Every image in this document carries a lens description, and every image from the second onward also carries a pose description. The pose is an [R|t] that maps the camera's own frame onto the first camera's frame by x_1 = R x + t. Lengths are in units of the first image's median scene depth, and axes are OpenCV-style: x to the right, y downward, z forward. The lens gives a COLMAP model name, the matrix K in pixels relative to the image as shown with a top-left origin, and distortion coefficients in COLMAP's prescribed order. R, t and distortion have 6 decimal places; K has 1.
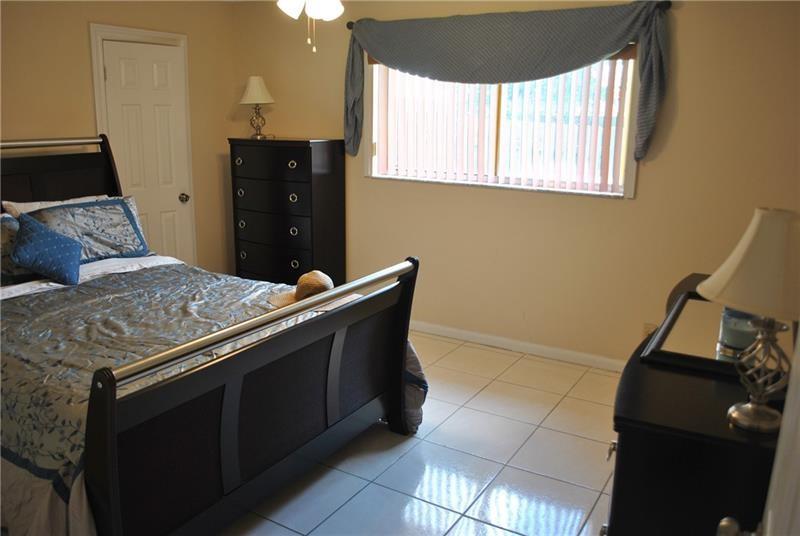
lens RADIAL K [[634.1, 0, 403.7], [0, 634.1, 263.3], [0, 0, 1]] dist [-0.085068, 0.013915]
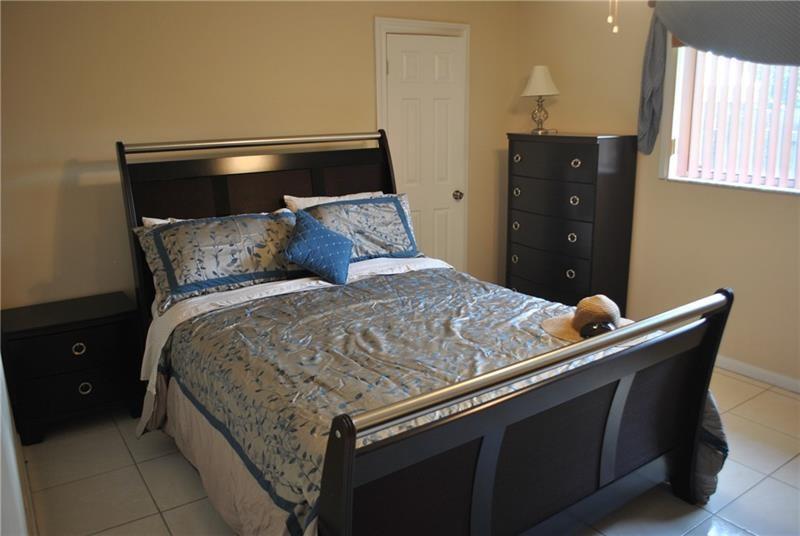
lens RADIAL K [[634.1, 0, 403.4], [0, 634.1, 272.3], [0, 0, 1]] dist [-0.085068, 0.013915]
pose [[0.910584, 0.078120, -0.405874, -0.037369], [-0.067229, 0.996893, 0.041048, -0.033139], [0.407819, -0.010091, 0.913007, 0.124154]]
